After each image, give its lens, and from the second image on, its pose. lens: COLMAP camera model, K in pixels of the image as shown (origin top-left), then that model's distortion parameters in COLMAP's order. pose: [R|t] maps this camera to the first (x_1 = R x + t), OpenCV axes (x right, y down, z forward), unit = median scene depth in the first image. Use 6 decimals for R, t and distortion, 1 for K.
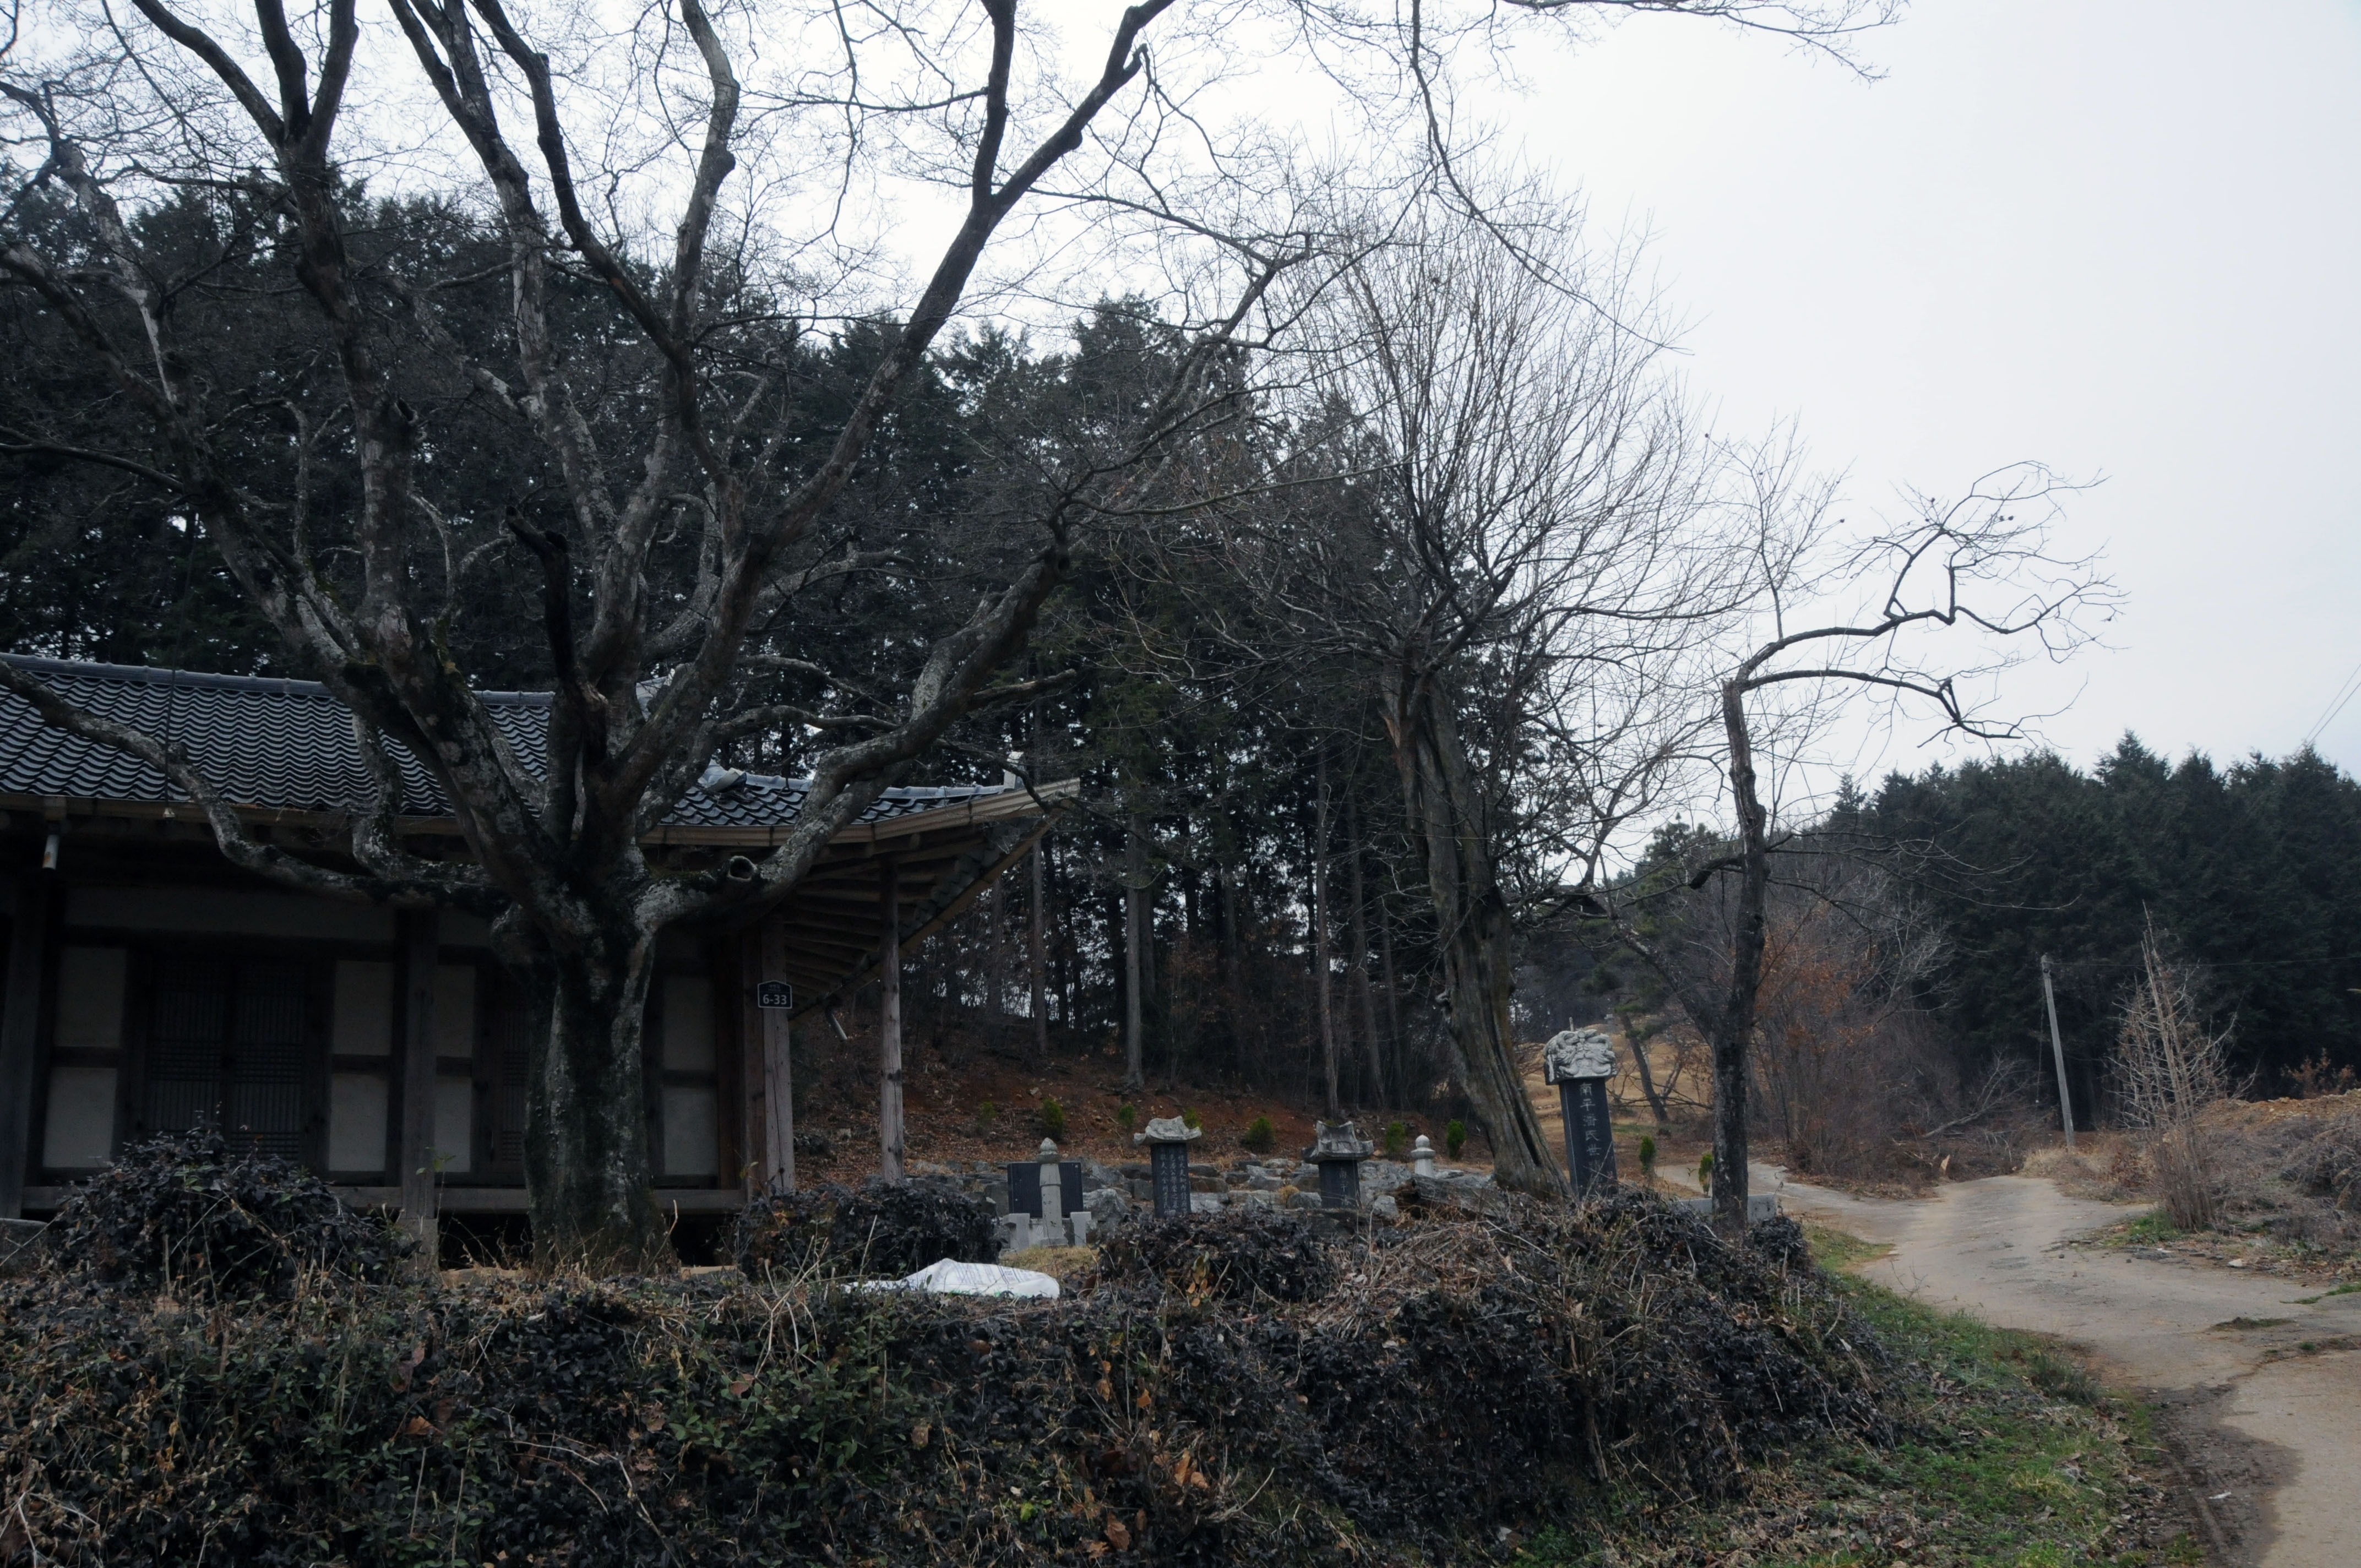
lens RADIAL K [[1797.3, 0, 1182.4], [0, 1797.3, 851.9], [0, 0, 1]] dist [-0.161576, 0.110169]
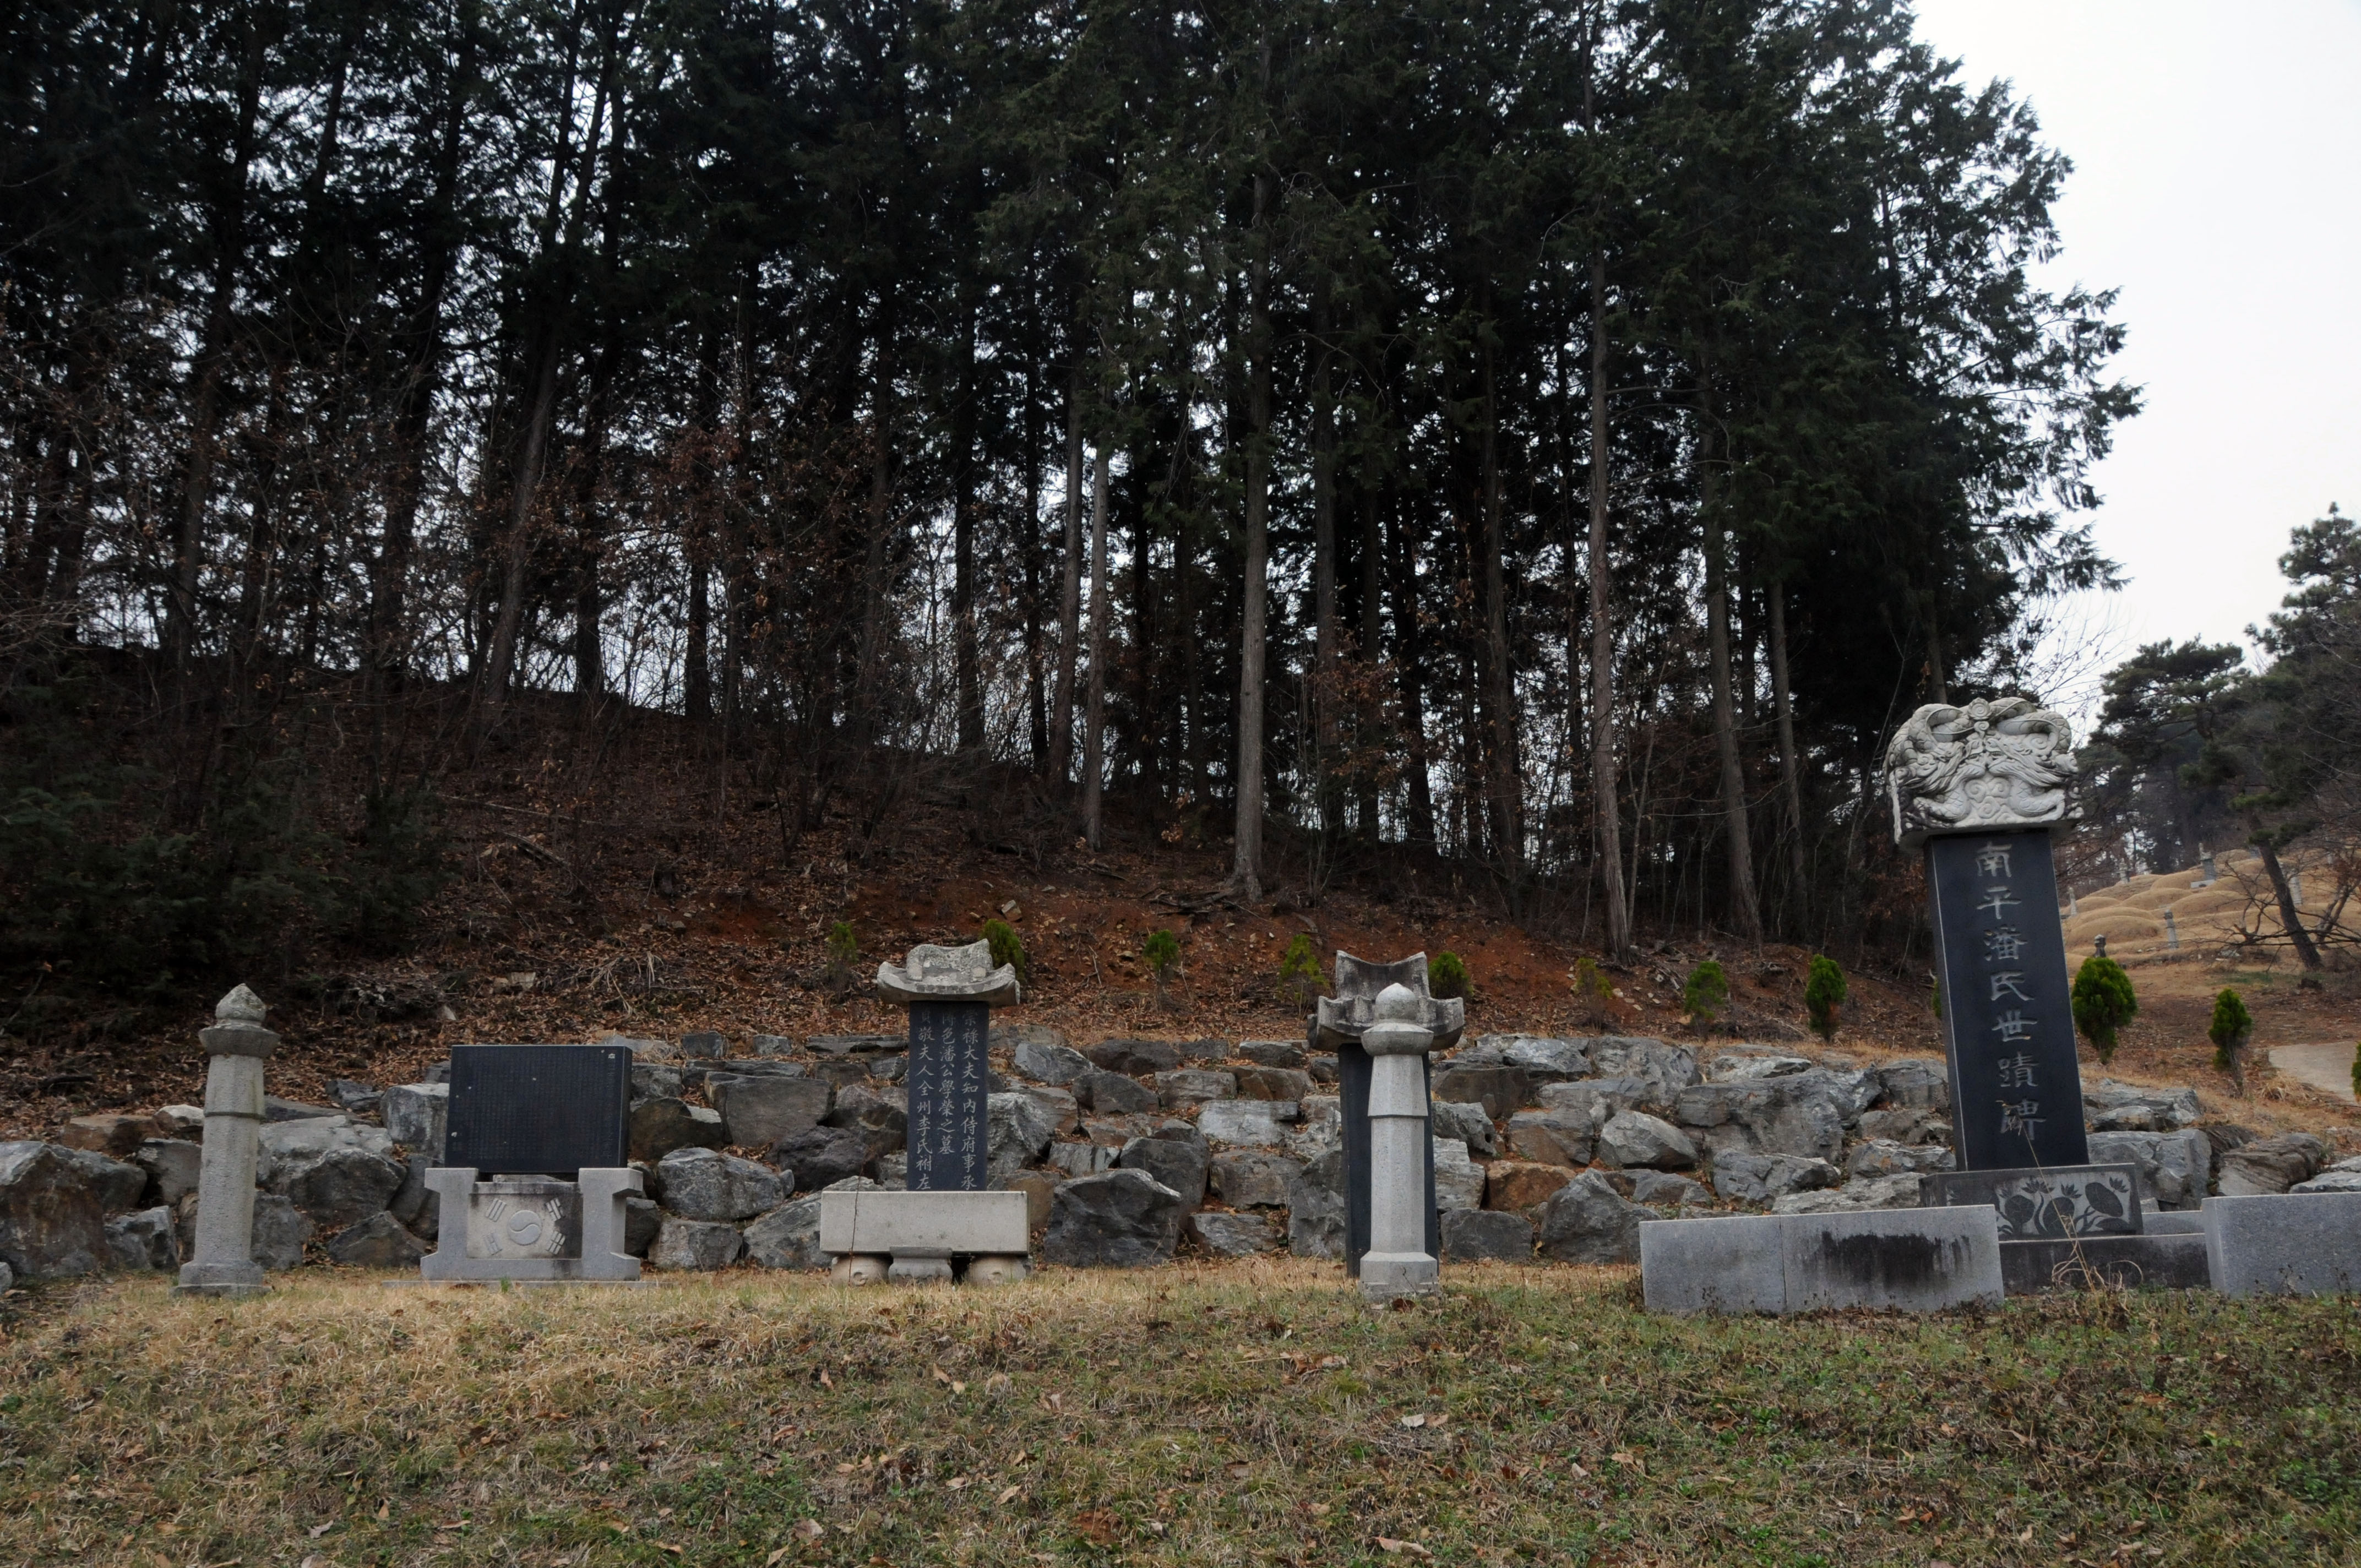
lens RADIAL K [[1797.3, 0, 1182.4], [0, 1797.3, 851.9], [0, 0, 1]] dist [-0.161576, 0.110169]
pose [[0.944996, -0.023588, -0.326230, 0.177187], [0.049504, 0.996221, 0.071368, 0.093228], [0.323314, -0.083592, 0.942593, 0.580345]]
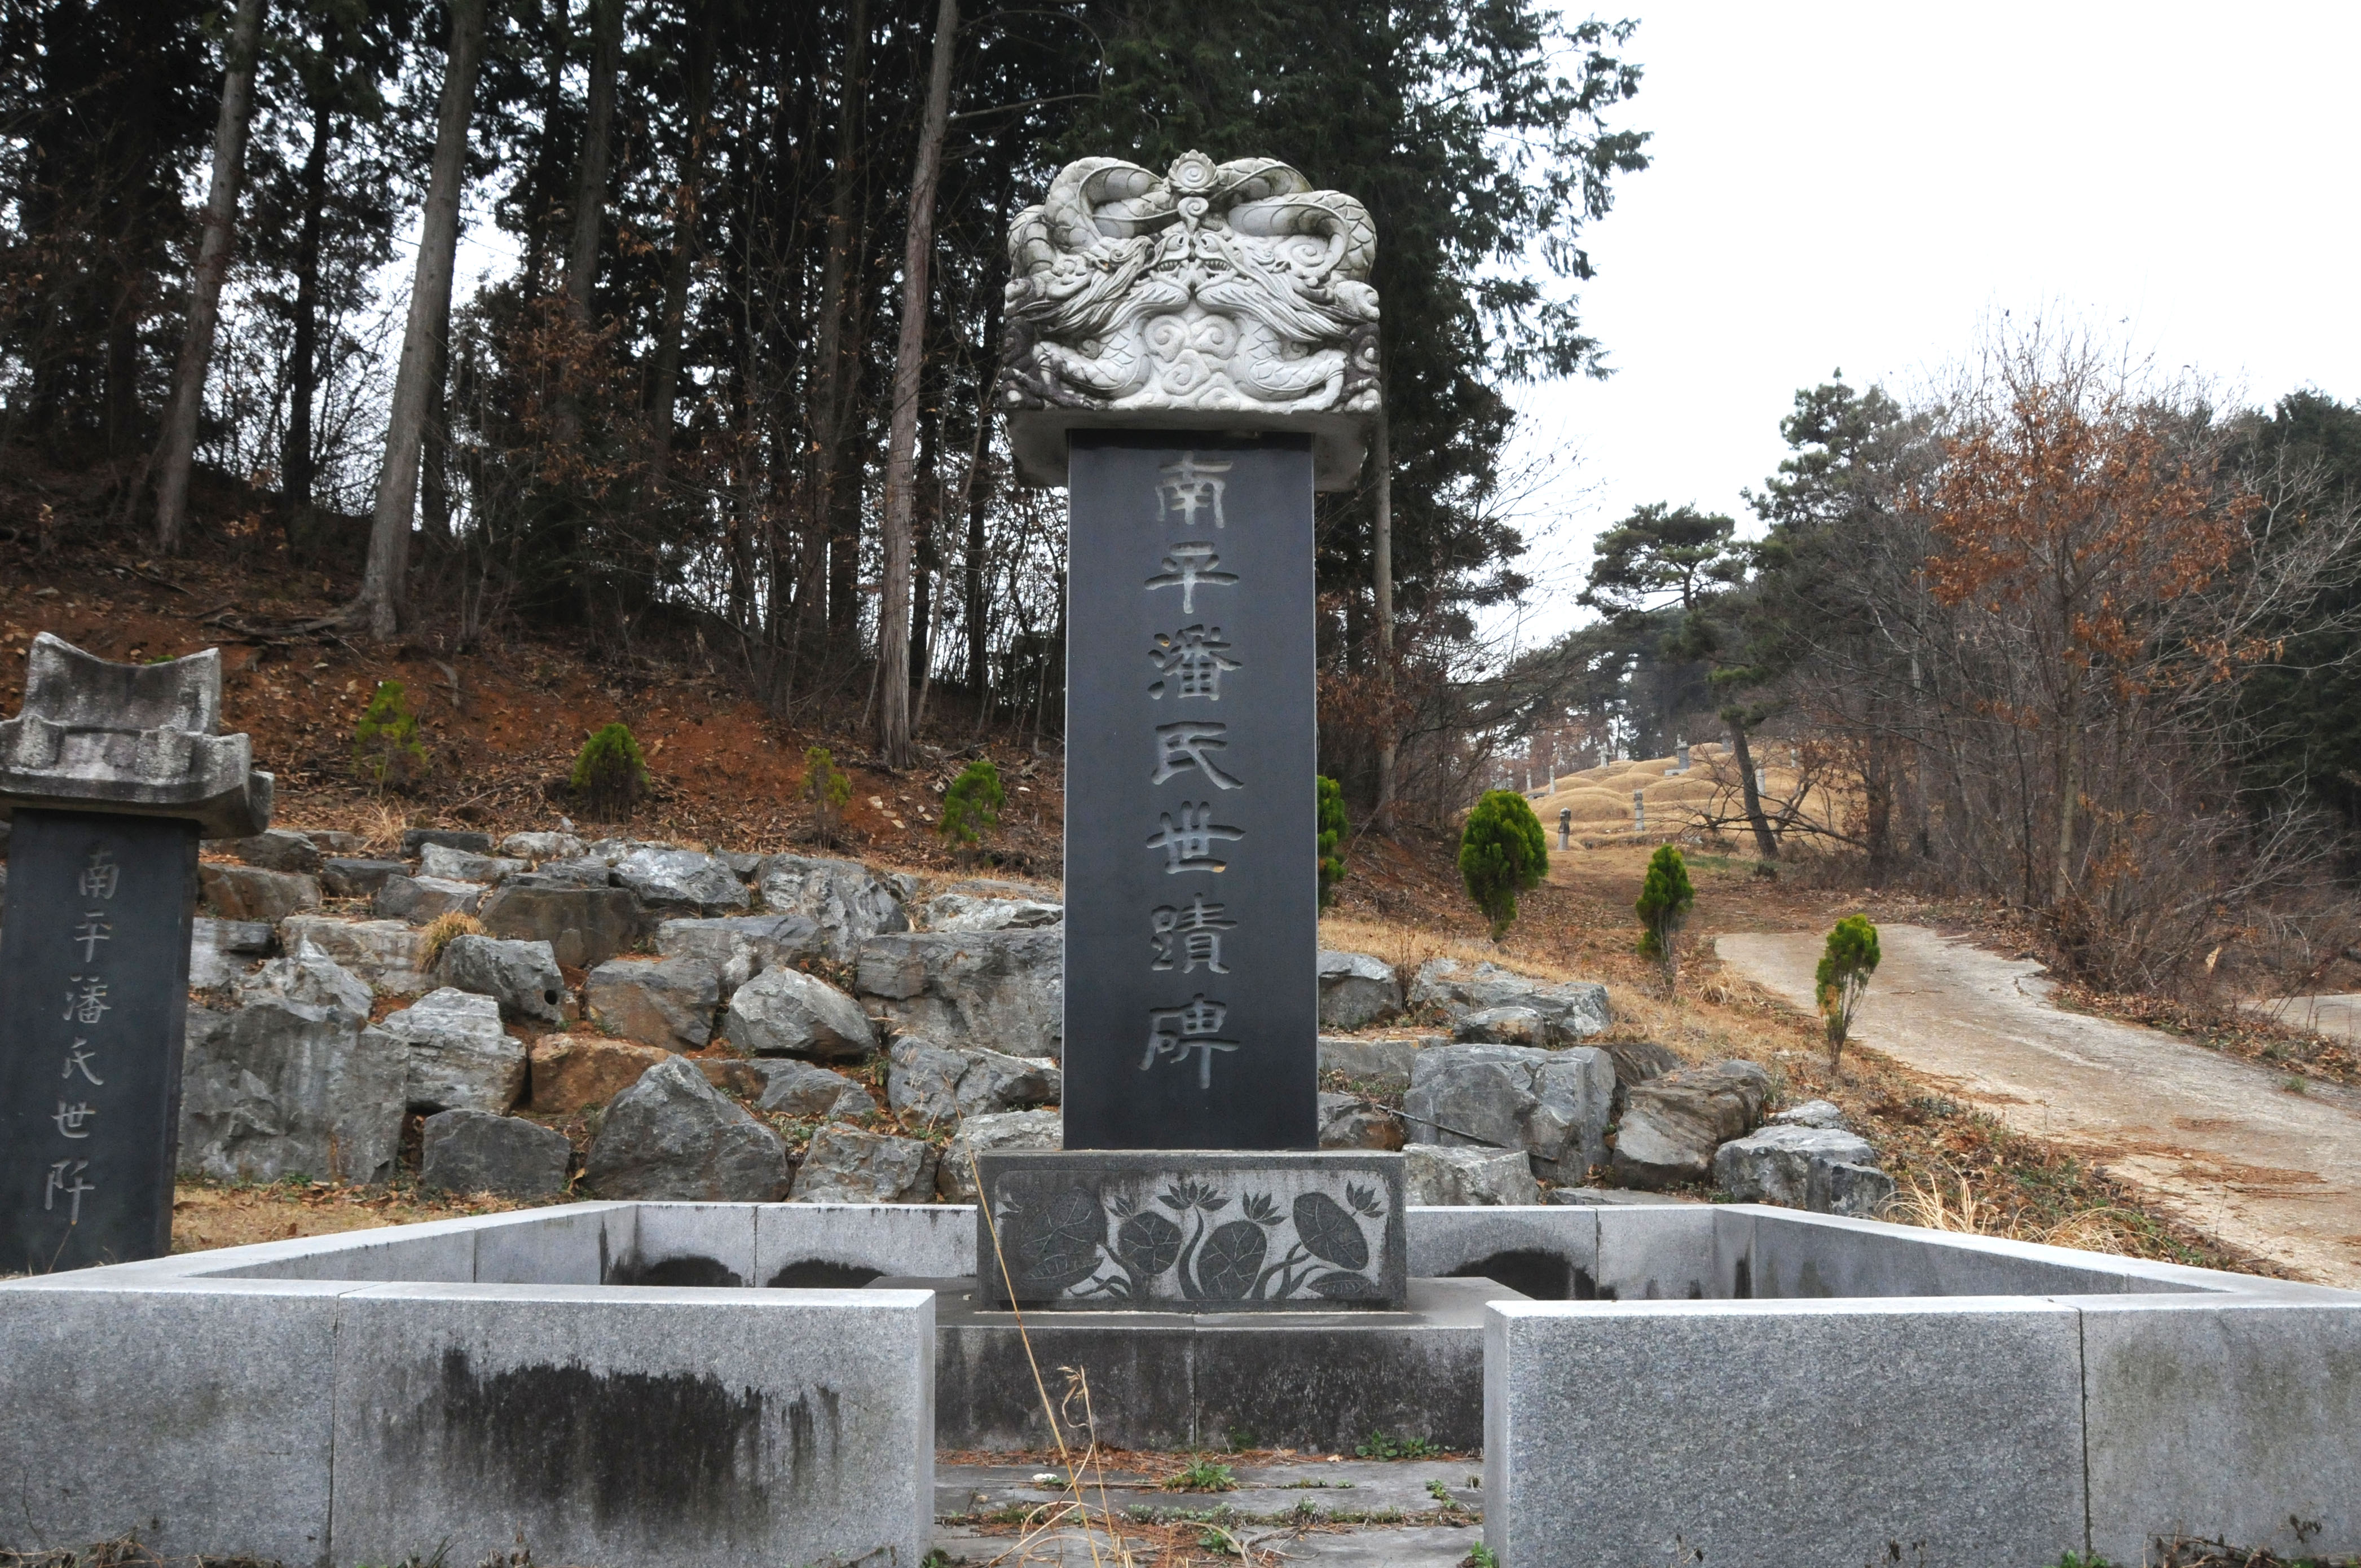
lens RADIAL K [[1797.4, 0, 1182.4], [0, 1797.4, 851.9], [0, 0, 1]] dist [-0.161576, 0.110169]
pose [[0.995575, 0.064986, -0.067873, 0.227905], [-0.053565, 0.985938, 0.158295, 0.133548], [0.077205, -0.153959, 0.985056, 0.784645]]
